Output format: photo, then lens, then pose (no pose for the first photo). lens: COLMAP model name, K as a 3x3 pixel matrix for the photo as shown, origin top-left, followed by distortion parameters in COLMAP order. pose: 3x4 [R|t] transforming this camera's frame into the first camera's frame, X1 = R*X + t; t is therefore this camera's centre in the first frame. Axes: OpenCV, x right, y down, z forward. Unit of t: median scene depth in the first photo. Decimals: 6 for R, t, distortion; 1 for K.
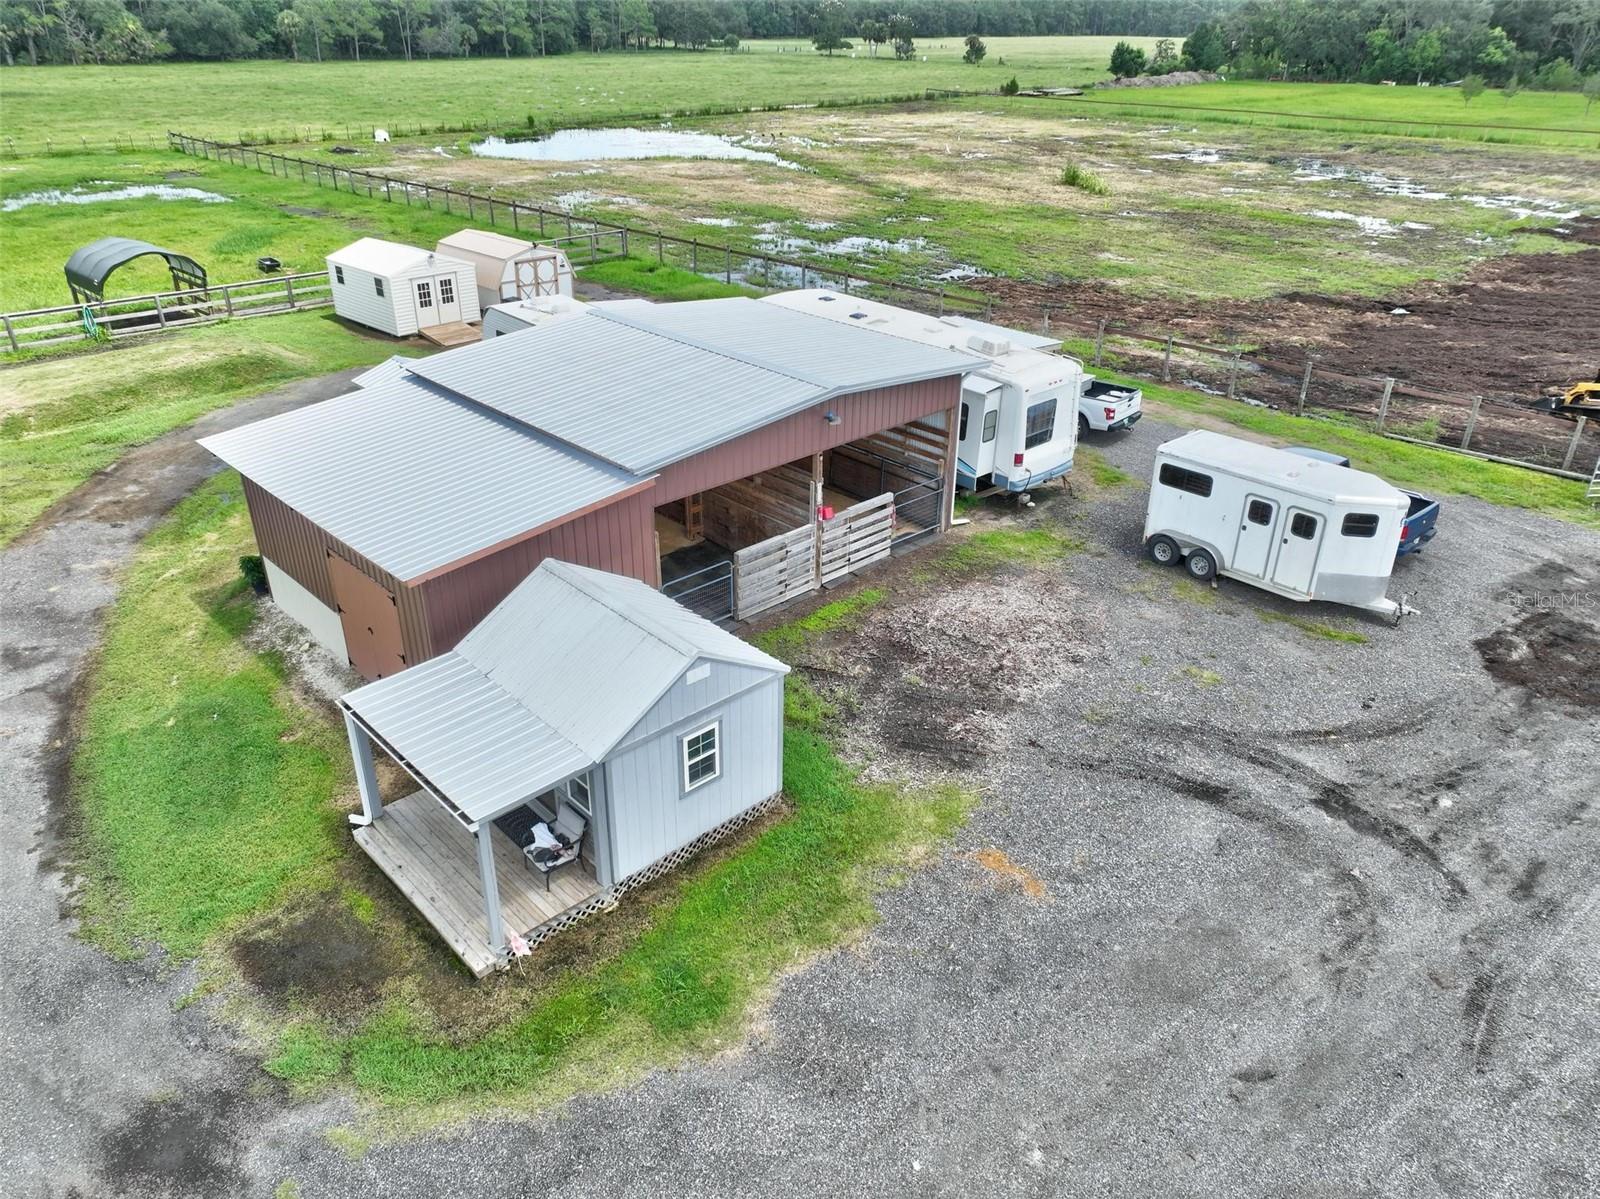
lens RADIAL K [[1126.5, 0, 801.3], [0, 1126.5, 601.1], [0, 0, 1]] dist [-0.002716, 0.019975]
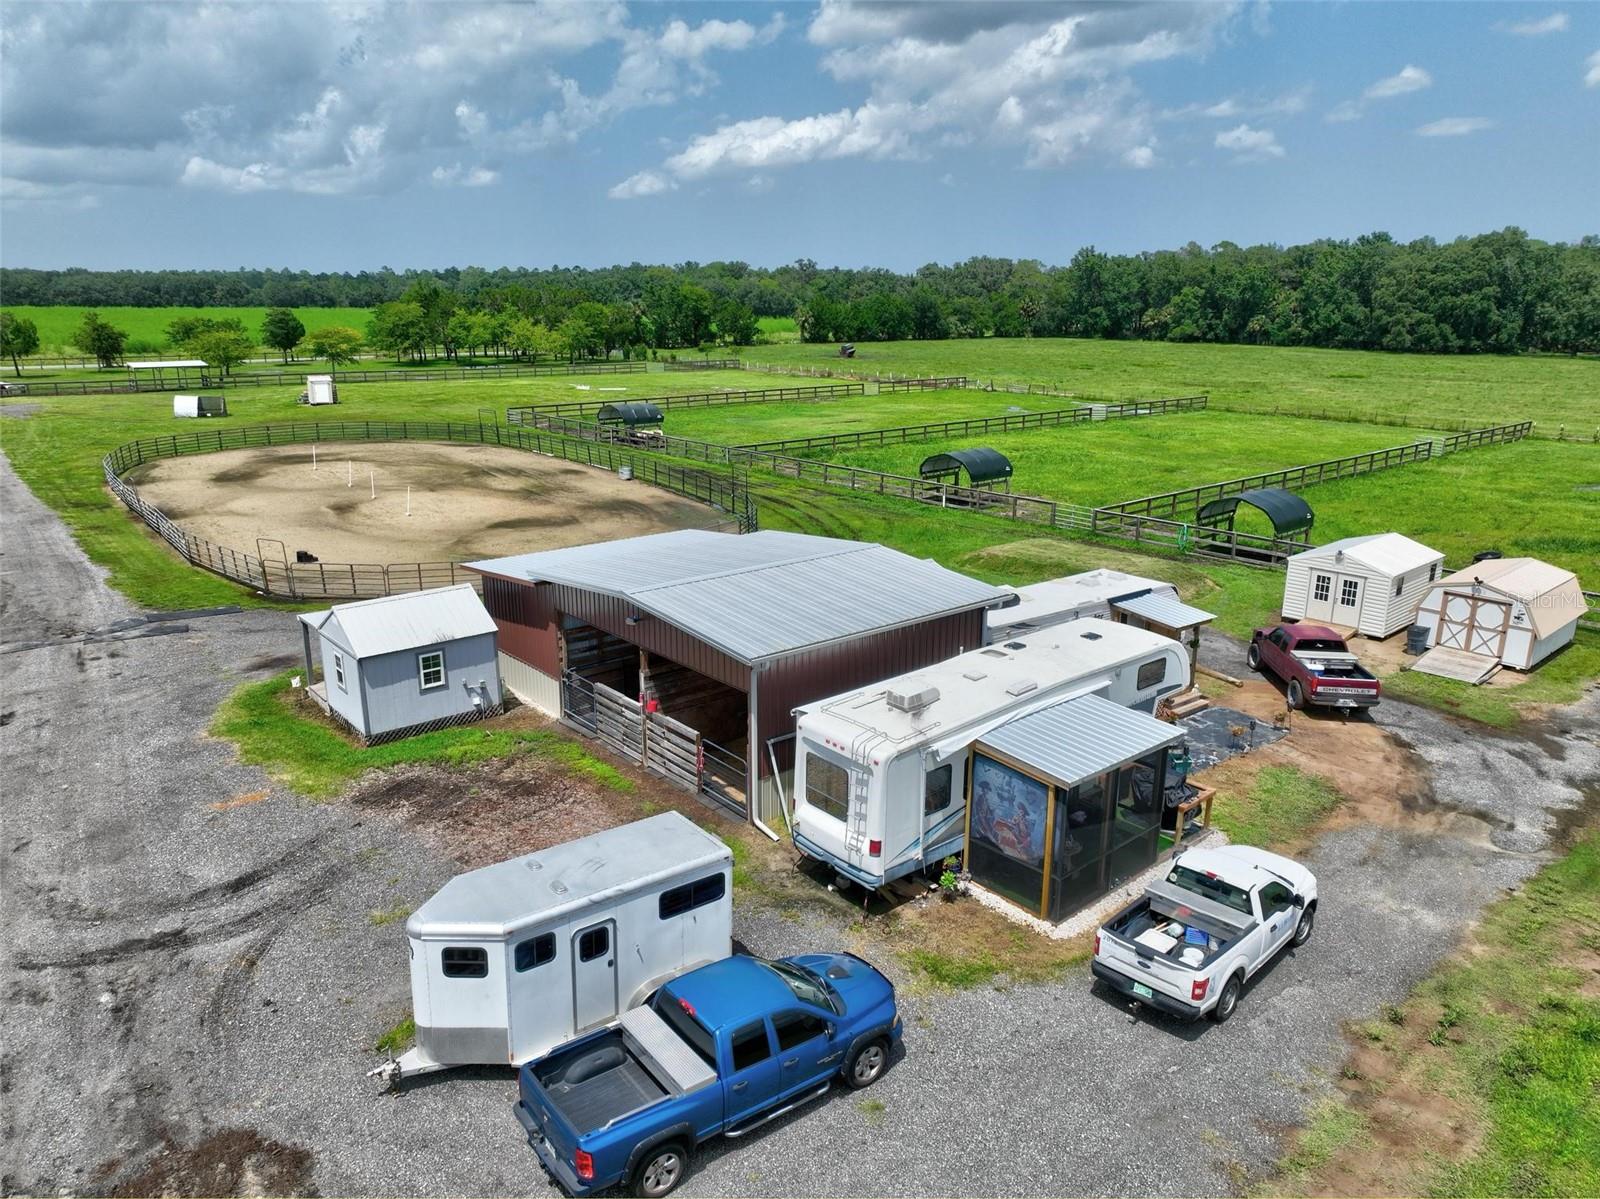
lens RADIAL K [[1128.8, 0, 801.0], [0, 1128.8, 600.6], [0, 0, 1]] dist [-0.005768, 0.024201]
pose [[-0.073000, 0.250164, -0.965448, 1.267433], [-0.468975, 0.845719, 0.254601, -0.616424], [0.880189, 0.471357, 0.055583, 1.170736]]
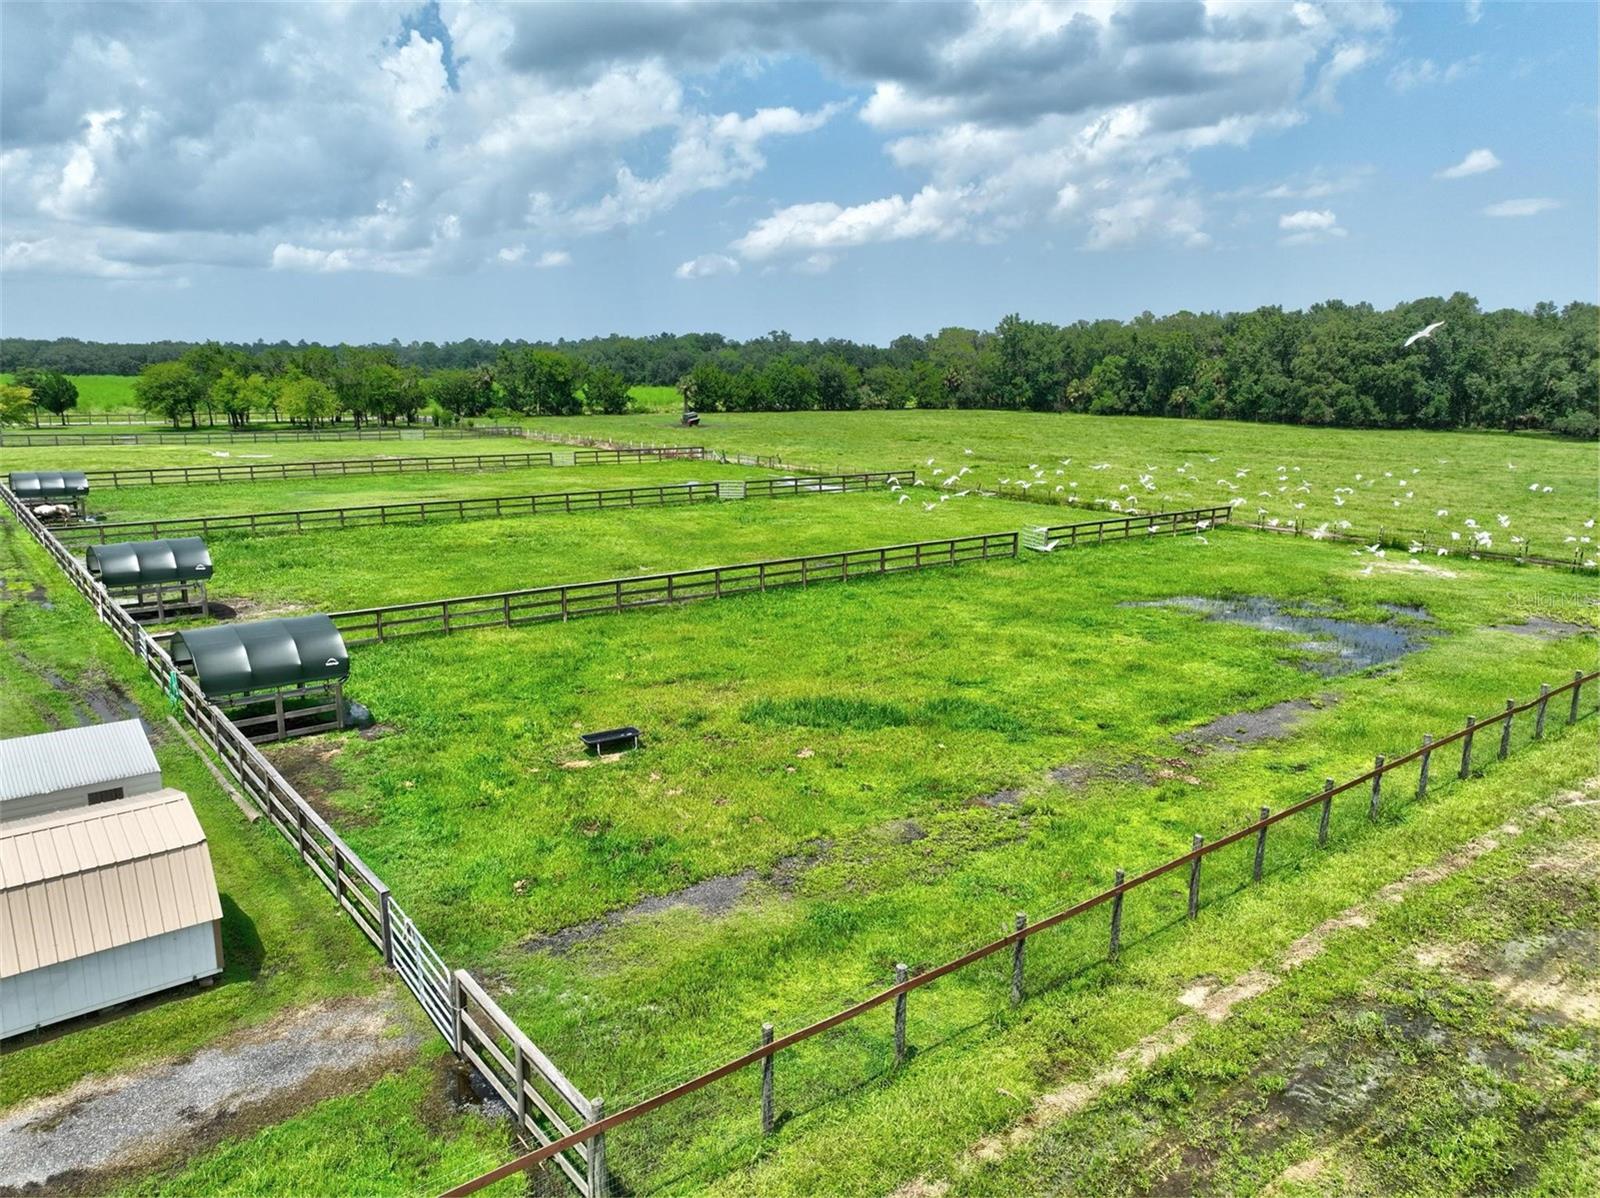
lens RADIAL K [[1128.8, 0, 801.0], [0, 1128.8, 600.1], [0, 0, 1]] dist [-0.005768, 0.024201]
pose [[-0.123693, 0.185639, -0.974802, 0.113850], [-0.471707, 0.853261, 0.222348, -1.341779], [0.873036, 0.487324, -0.017975, 2.698682]]
